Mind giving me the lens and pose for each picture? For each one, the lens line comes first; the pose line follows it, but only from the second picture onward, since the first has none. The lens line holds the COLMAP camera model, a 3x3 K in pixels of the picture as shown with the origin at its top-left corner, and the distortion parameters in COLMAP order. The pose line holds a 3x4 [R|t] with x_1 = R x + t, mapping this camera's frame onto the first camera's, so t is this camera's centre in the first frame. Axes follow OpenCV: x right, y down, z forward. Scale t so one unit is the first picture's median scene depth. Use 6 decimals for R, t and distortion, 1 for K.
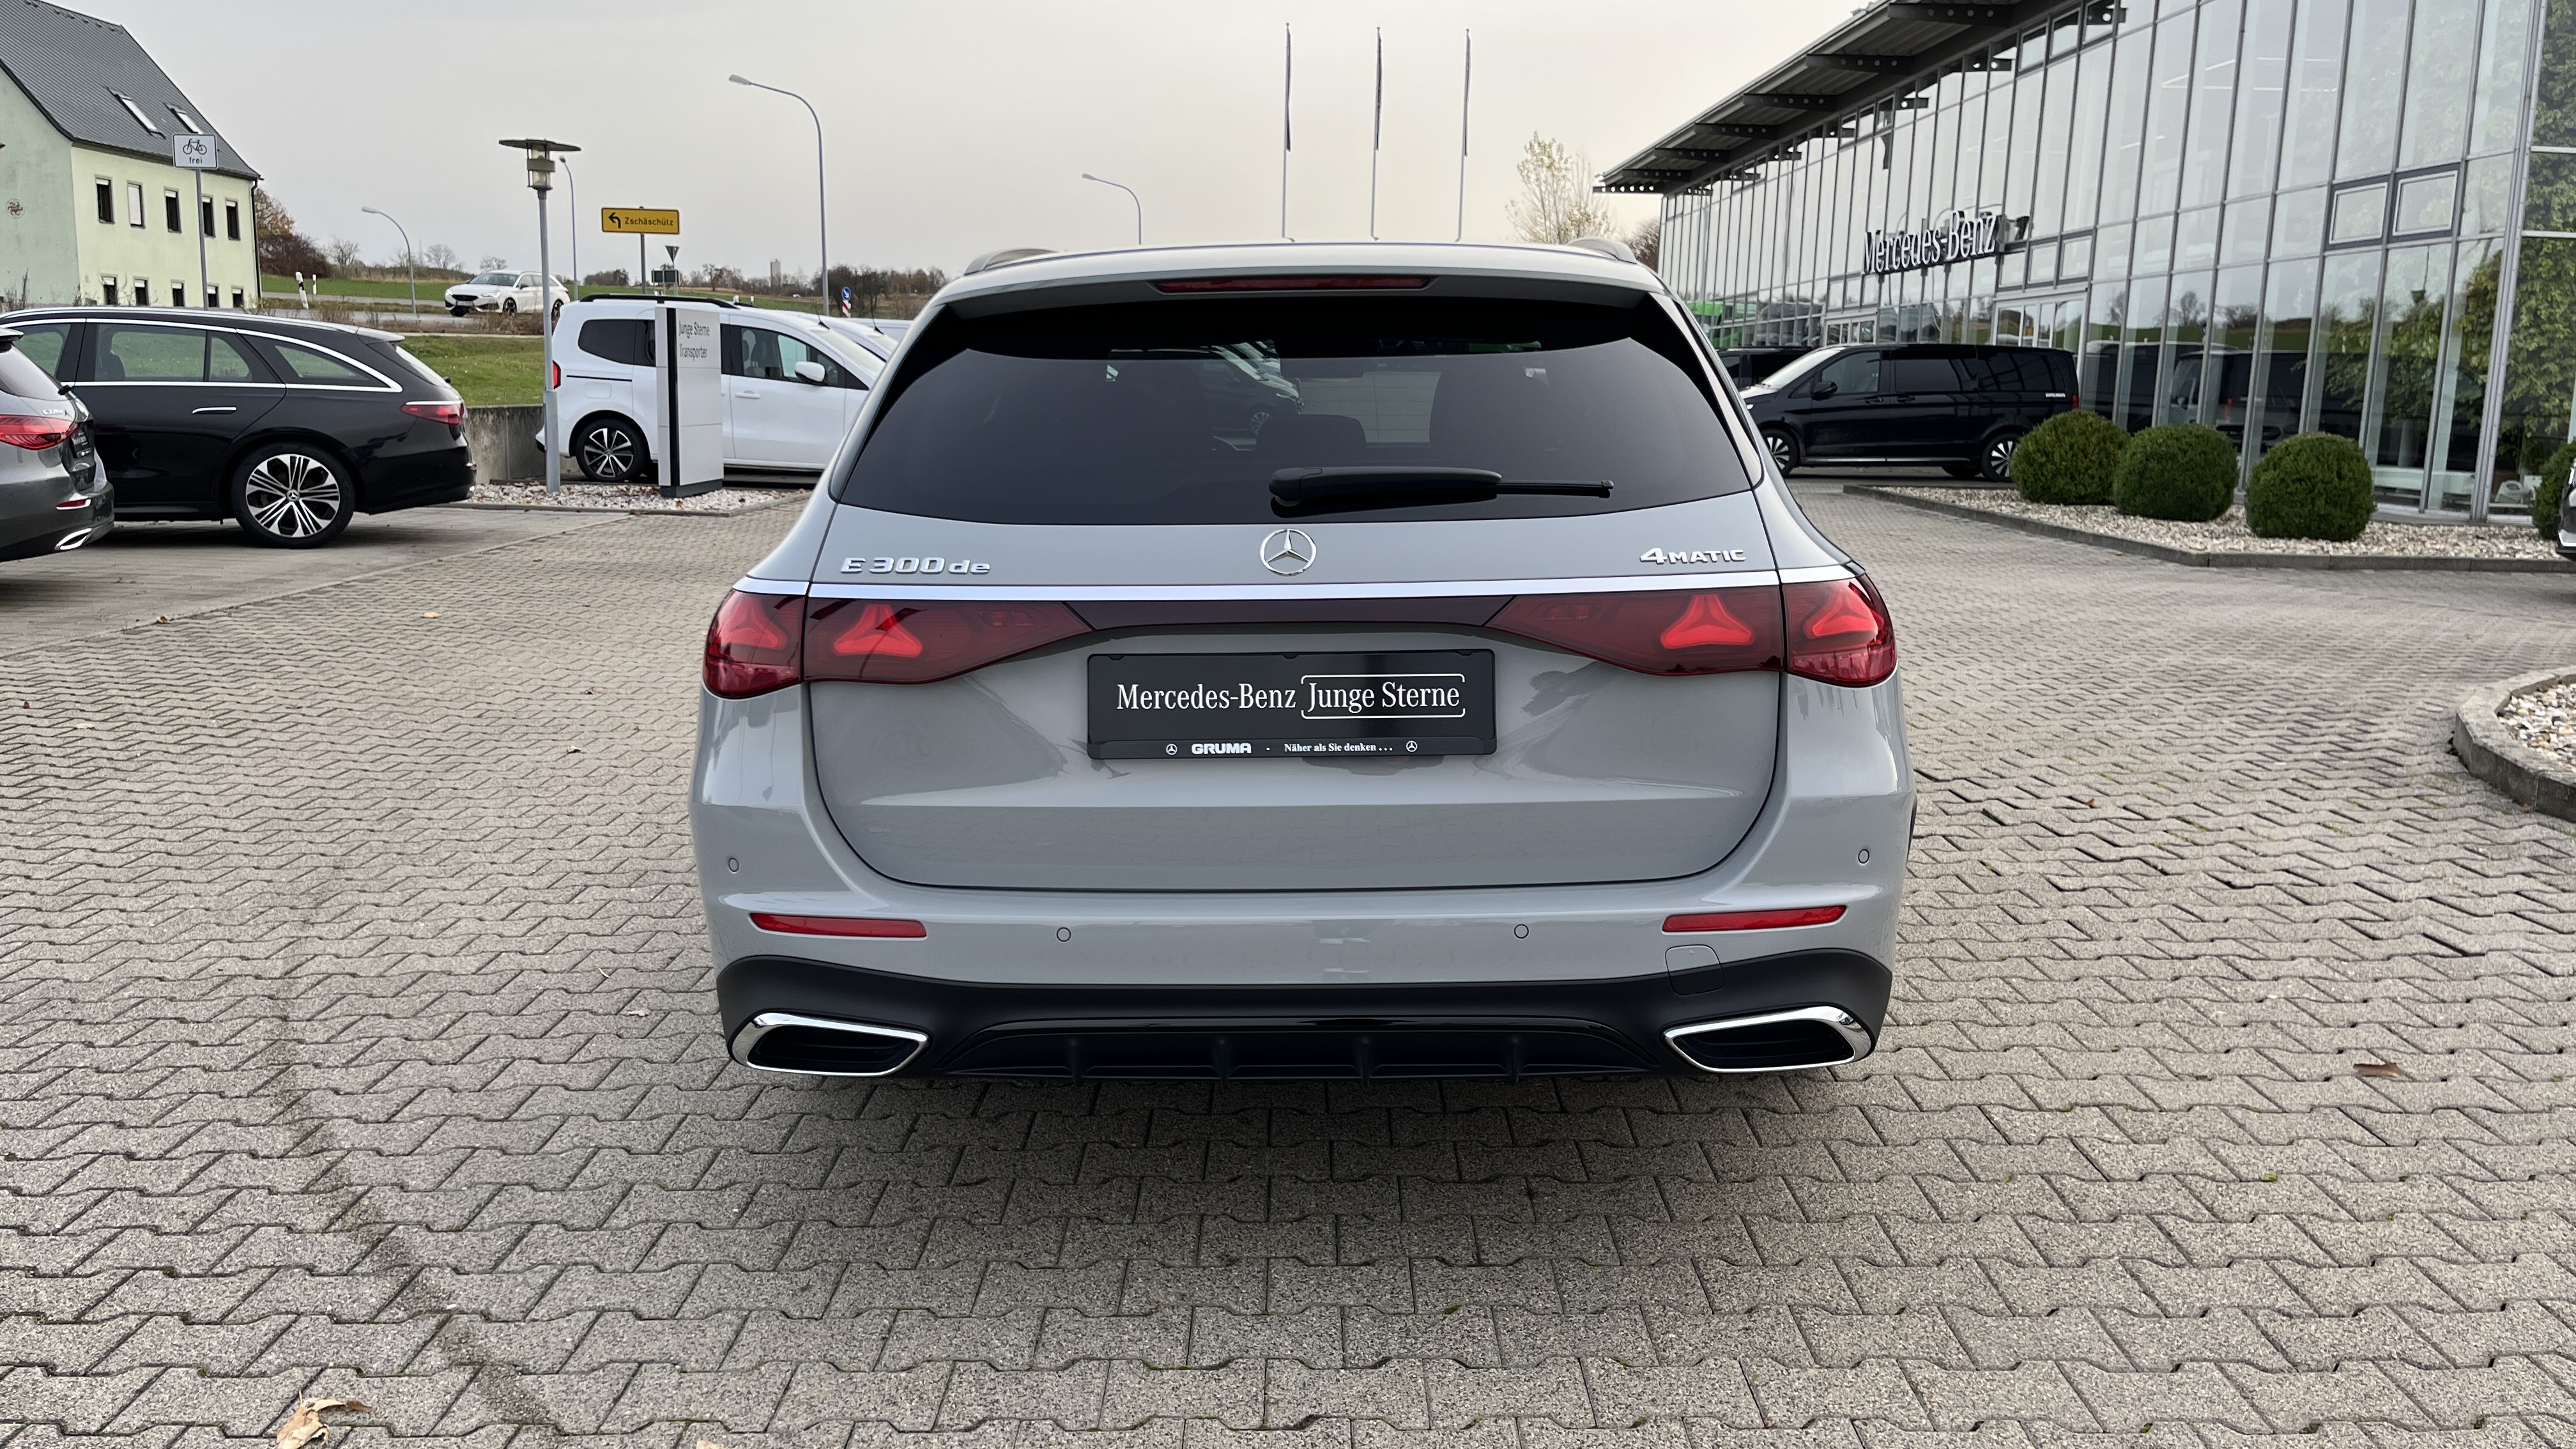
lens RADIAL K [[1955.2, 0, 1305.0], [0, 1955.2, 703.5], [0, 0, 1]] dist [0.066494, -0.083894]
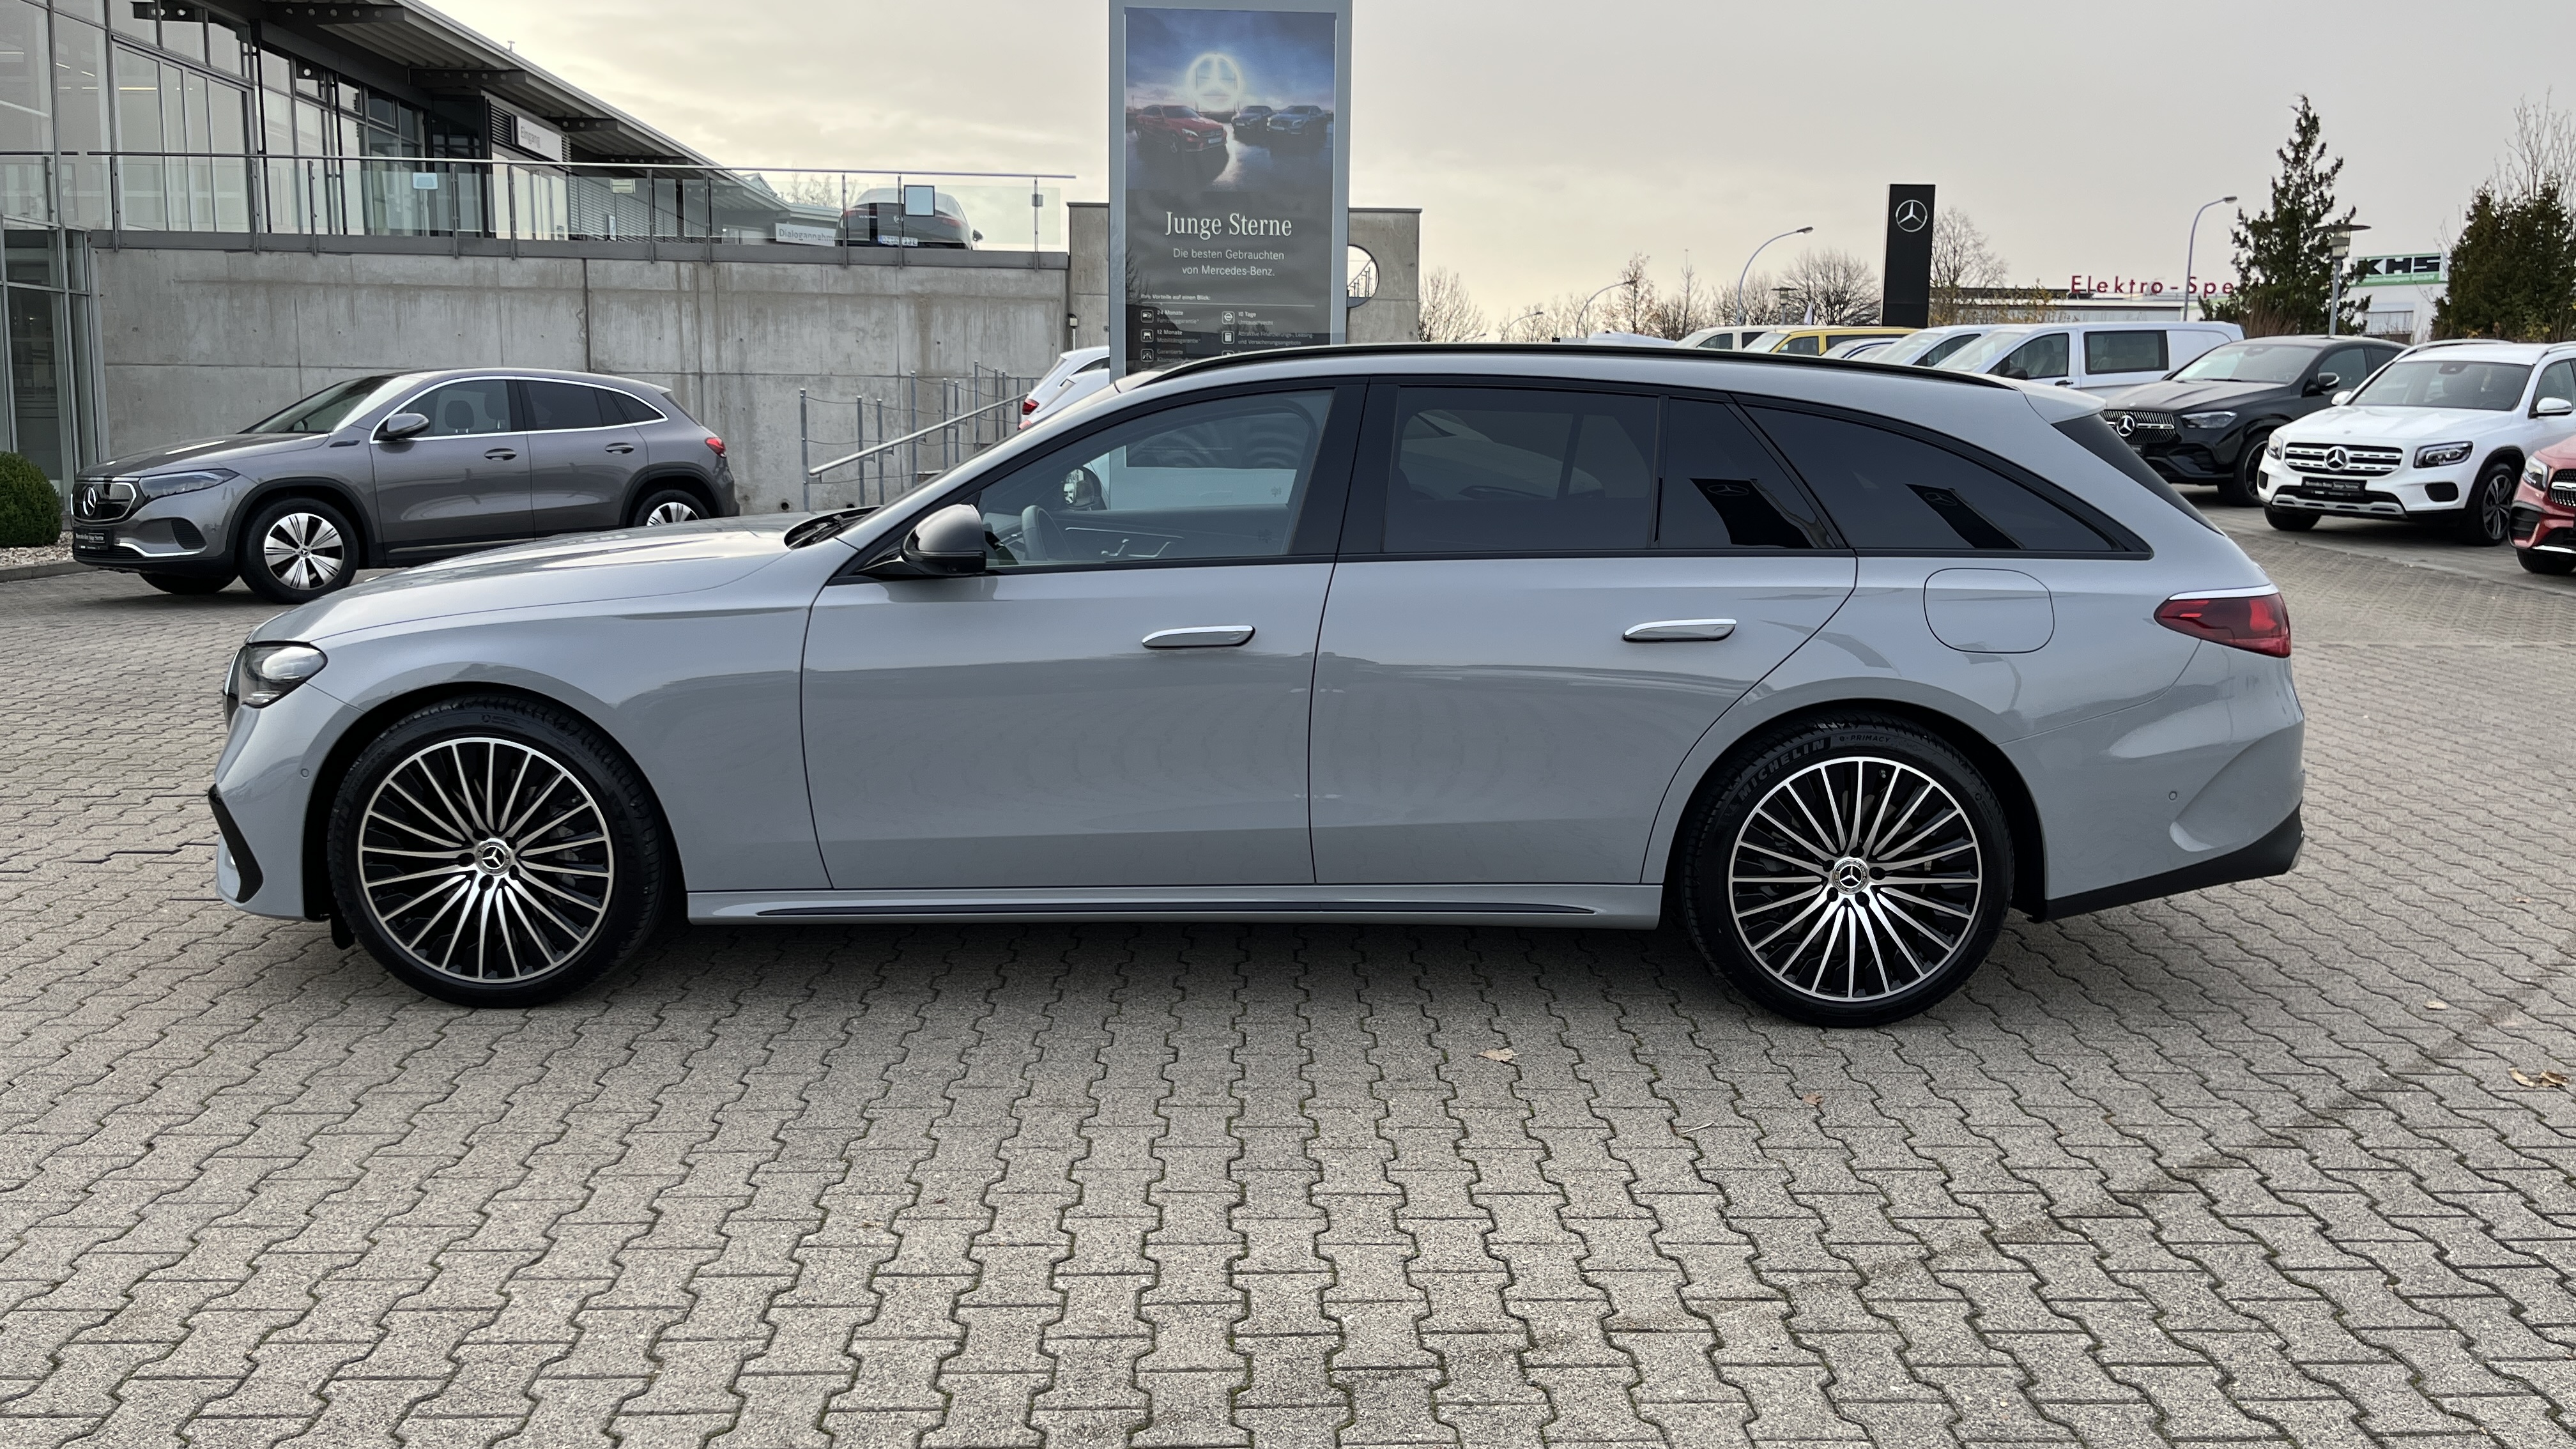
lens RADIAL K [[1955.2, 0, 1304.2], [0, 1955.2, 722.9], [0, 0, 1]] dist [0.066494, -0.083894]
pose [[-0.030105, -0.166814, 0.985529, -1.158118], [0.149801, 0.974087, 0.169453, -0.214483], [-0.988258, 0.152735, -0.004336, 1.108177]]
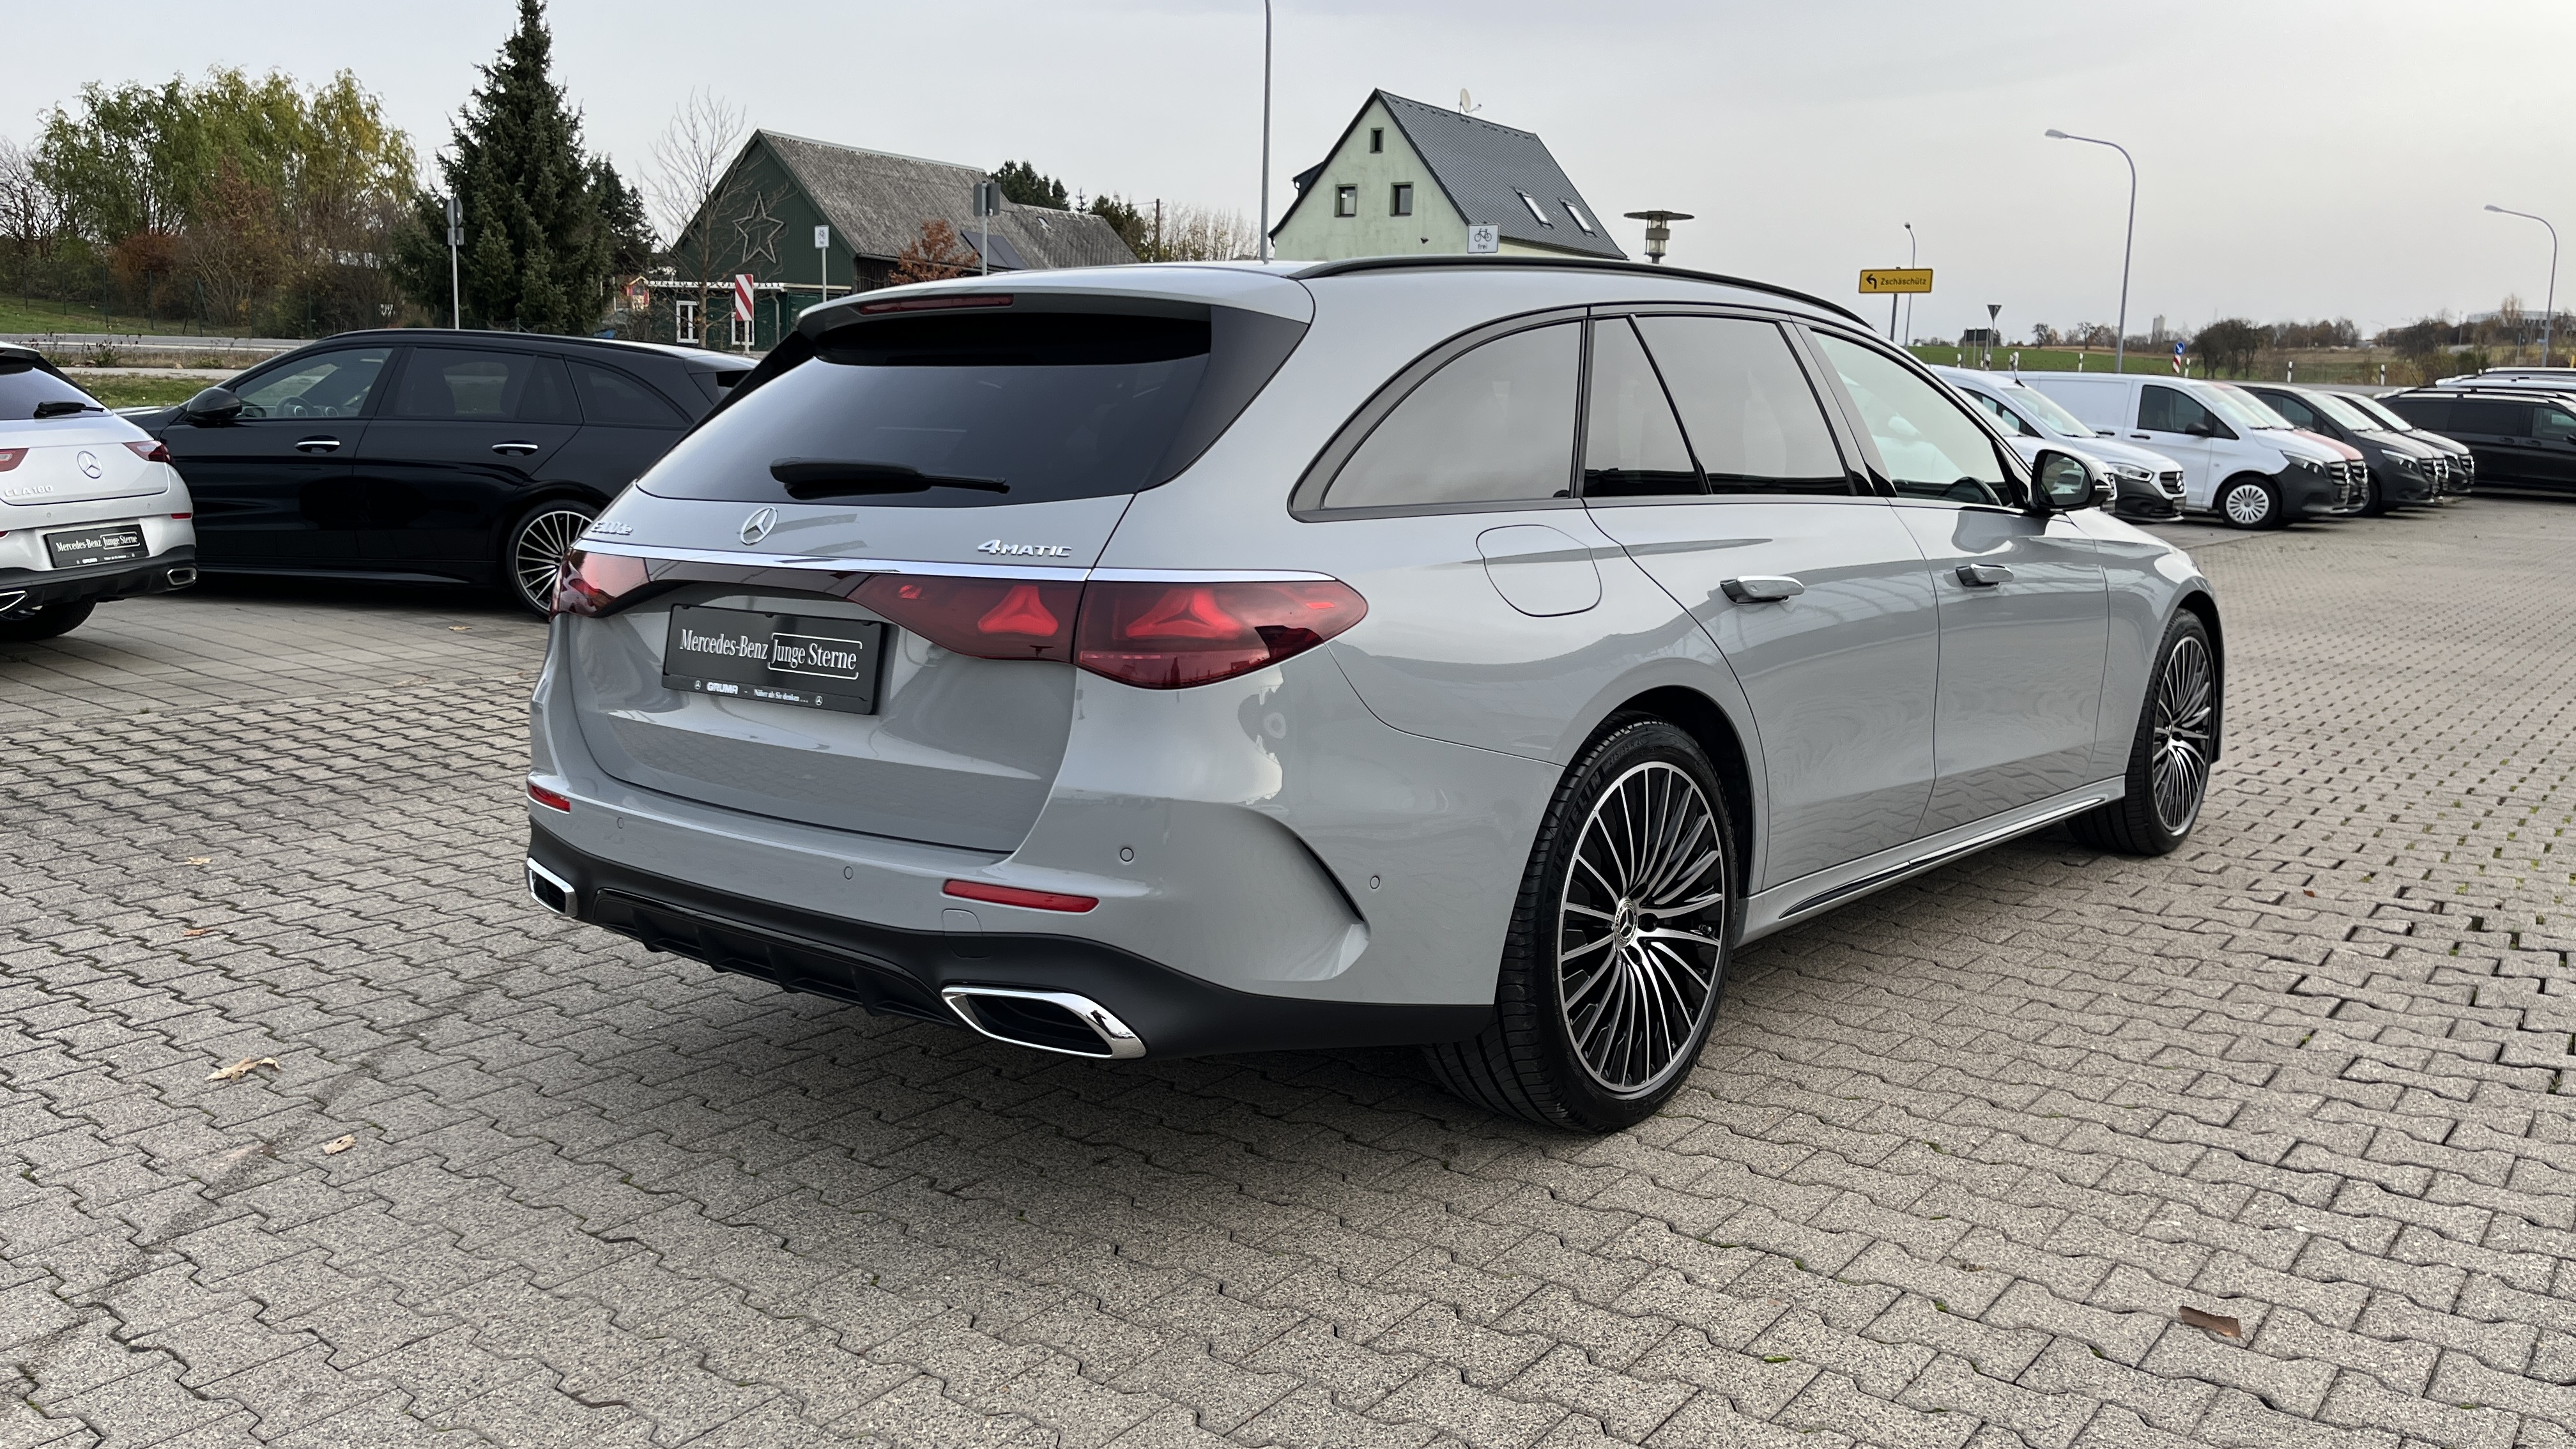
lens RADIAL K [[1955.2, 0, 1292.1], [0, 1955.2, 712.7], [0, 0, 1]] dist [0.066494, -0.083894]
pose [[0.784869, 0.099272, -0.611658, 0.563212], [-0.114774, 0.993294, 0.013935, -0.010869], [0.608939, 0.059265, 0.791000, 0.149583]]
